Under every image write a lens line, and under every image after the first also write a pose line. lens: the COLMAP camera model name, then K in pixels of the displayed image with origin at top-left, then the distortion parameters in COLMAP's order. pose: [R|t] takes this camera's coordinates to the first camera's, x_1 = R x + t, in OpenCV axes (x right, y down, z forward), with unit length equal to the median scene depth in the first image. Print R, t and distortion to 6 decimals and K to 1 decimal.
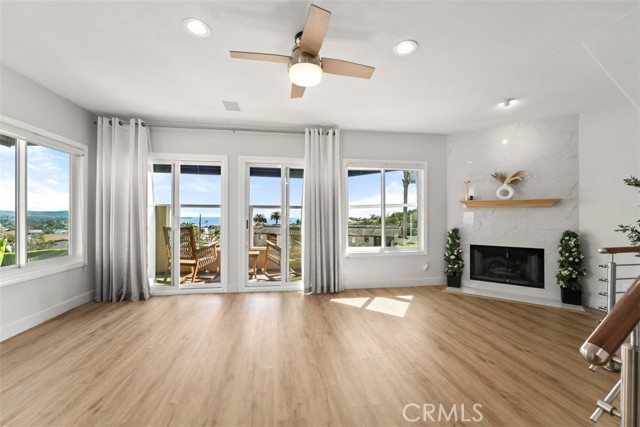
lens RADIAL K [[256.5, 0, 319.4], [0, 256.5, 216.3], [0, 0, 1]] dist [0.003205, -0.001928]
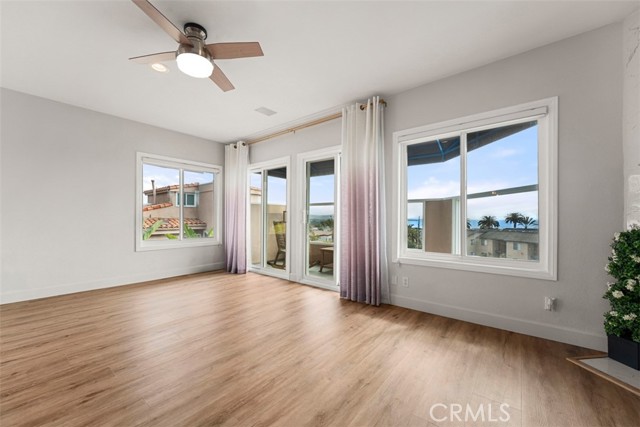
lens RADIAL K [[256.5, 0, 318.1], [0, 256.5, 216.9], [0, 0, 1]] dist [0.003205, -0.001928]
pose [[0.670524, -0.002769, -0.741883, 0.576826], [-0.002411, 0.999980, -0.005912, 0.034262], [0.741884, 0.005753, 0.670504, 0.371664]]
